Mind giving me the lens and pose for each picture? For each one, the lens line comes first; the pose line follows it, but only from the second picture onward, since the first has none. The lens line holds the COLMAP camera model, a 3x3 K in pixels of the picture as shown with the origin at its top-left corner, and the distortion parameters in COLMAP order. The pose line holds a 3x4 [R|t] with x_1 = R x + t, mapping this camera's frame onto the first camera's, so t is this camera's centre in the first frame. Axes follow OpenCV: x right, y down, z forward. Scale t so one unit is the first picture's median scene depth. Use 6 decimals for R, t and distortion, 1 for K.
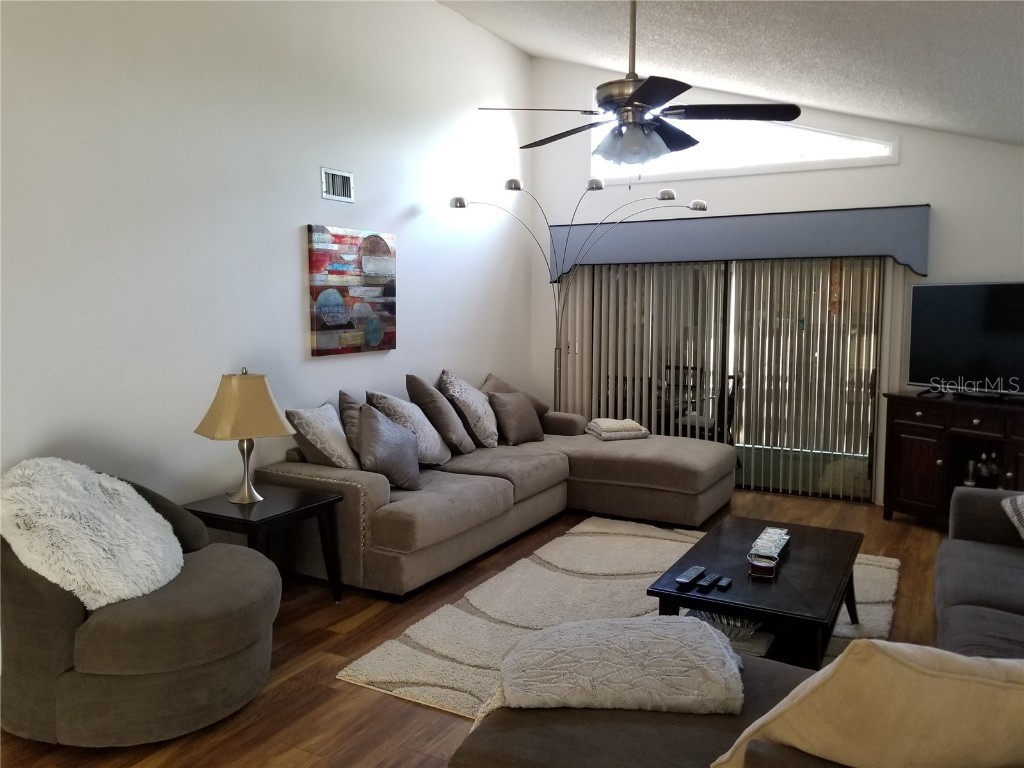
lens RADIAL K [[813.3, 0, 512.0], [0, 813.3, 384.0], [0, 0, 1]] dist [-0.007719, -0.009180]
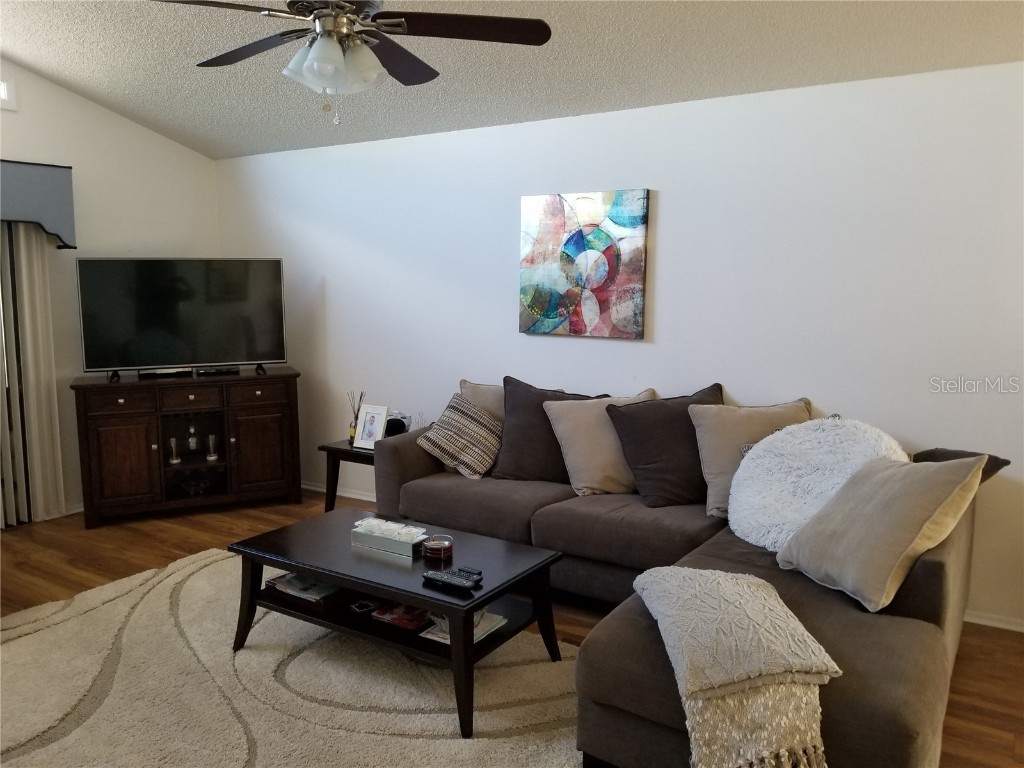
lens RADIAL K [[813.3, 0, 512.0], [0, 813.3, 384.0], [0, 0, 1]] dist [-0.007719, -0.009180]
pose [[0.067292, -0.132302, 0.988923, -0.355440], [0.110308, 0.986080, 0.124415, -0.045443], [-0.991617, 0.100714, 0.080949, 0.477344]]
